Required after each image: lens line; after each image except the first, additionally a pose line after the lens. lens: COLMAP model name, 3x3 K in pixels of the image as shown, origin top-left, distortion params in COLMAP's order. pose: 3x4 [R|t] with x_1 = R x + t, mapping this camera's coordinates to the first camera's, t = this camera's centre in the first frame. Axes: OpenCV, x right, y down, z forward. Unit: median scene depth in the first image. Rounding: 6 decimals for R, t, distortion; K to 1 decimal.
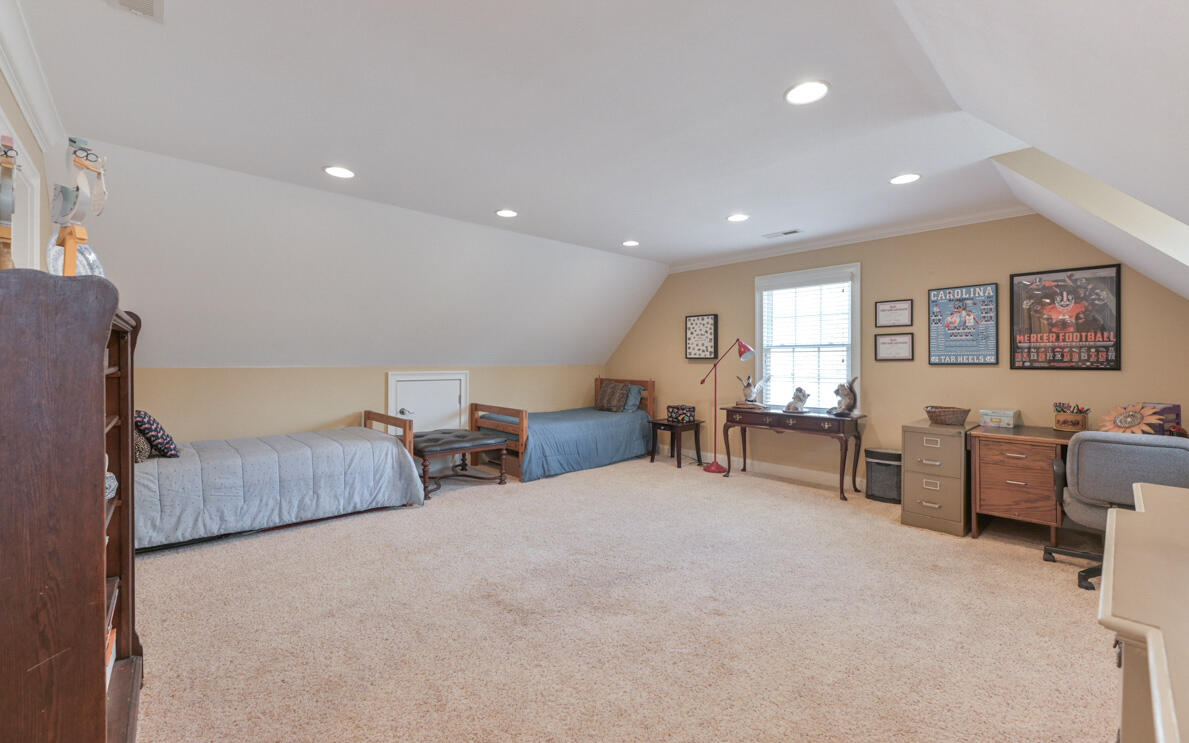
lens RADIAL K [[487.5, 0, 595.3], [0, 487.5, 362.1], [0, 0, 1]] dist [-0.000215, 0.000001]
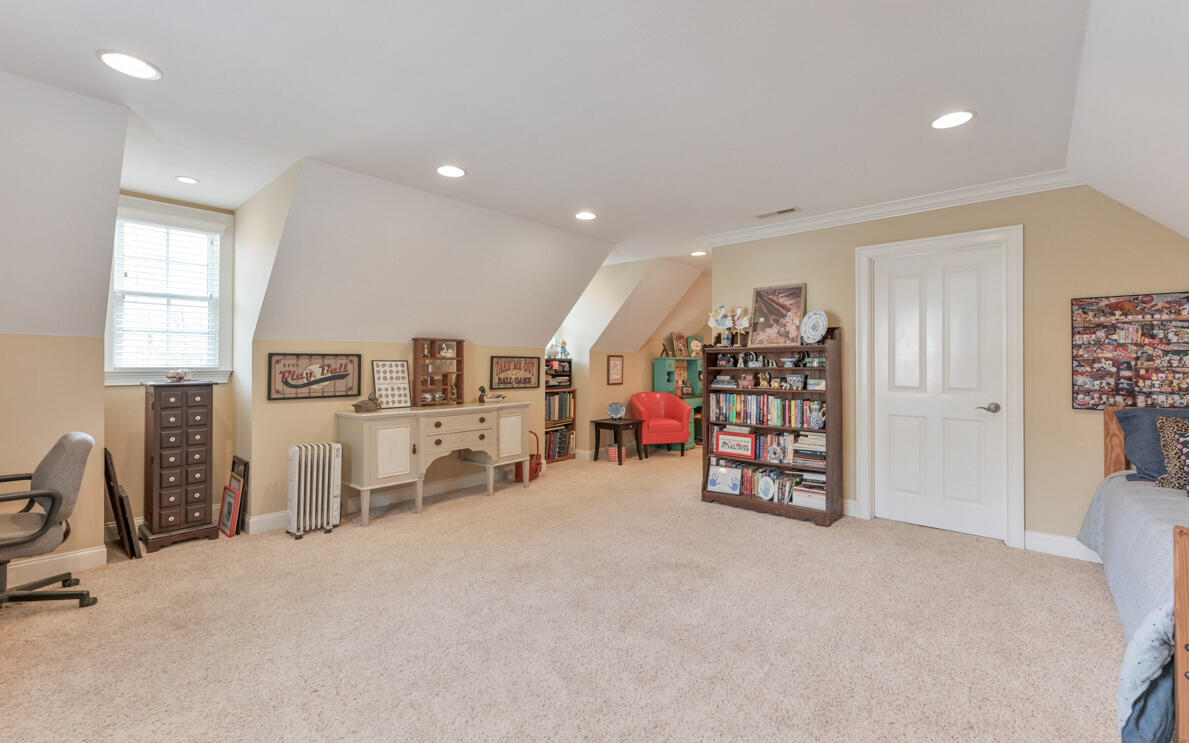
lens RADIAL K [[487.5, 0, 595.3], [0, 487.5, 362.1], [0, 0, 1]] dist [-0.000215, 0.000001]
pose [[-0.991244, -0.003217, -0.132007, 0.120620], [-0.003170, 0.999995, -0.000570, -0.003308], [0.132009, -0.000146, -0.991249, 1.401273]]
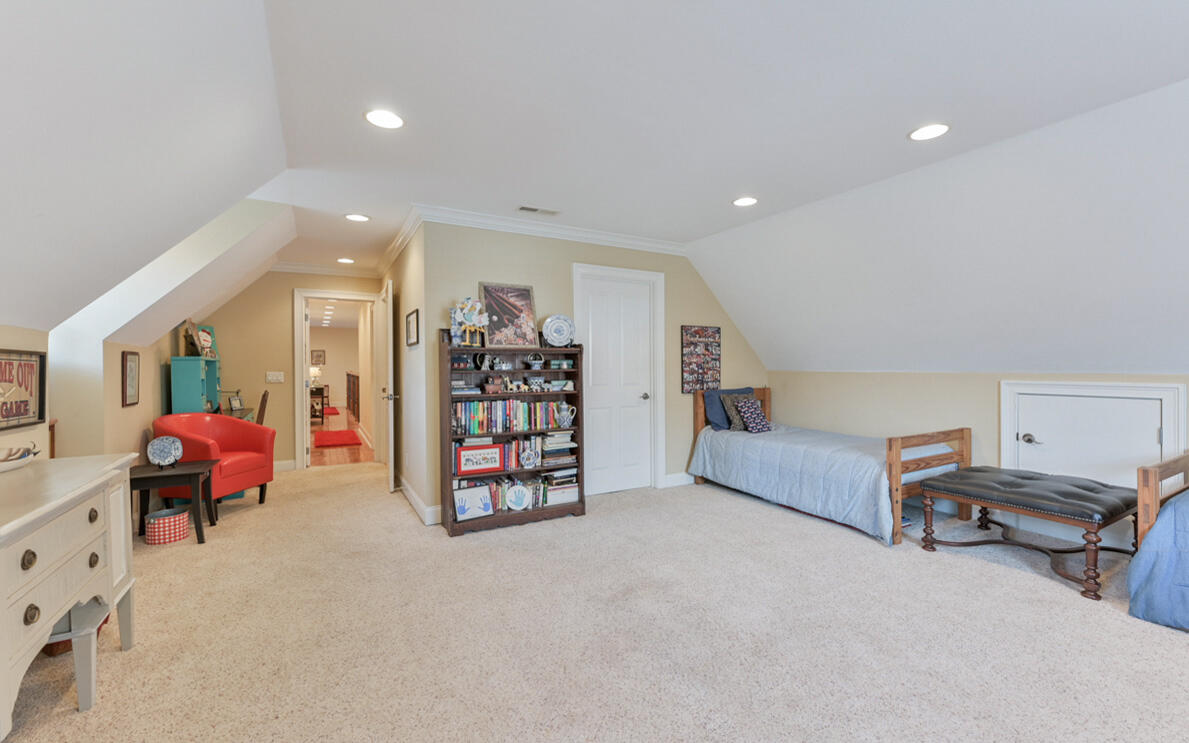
lens RADIAL K [[486.8, 0, 594.5], [0, 486.8, 371.5], [0, 0, 1]] dist [-0.000104, 0.000115]
pose [[-0.217711, 0.008238, -0.975978, 0.563182], [-0.000039, 0.999964, 0.008449, 0.001422], [0.976013, 0.001877, -0.217703, 0.752385]]
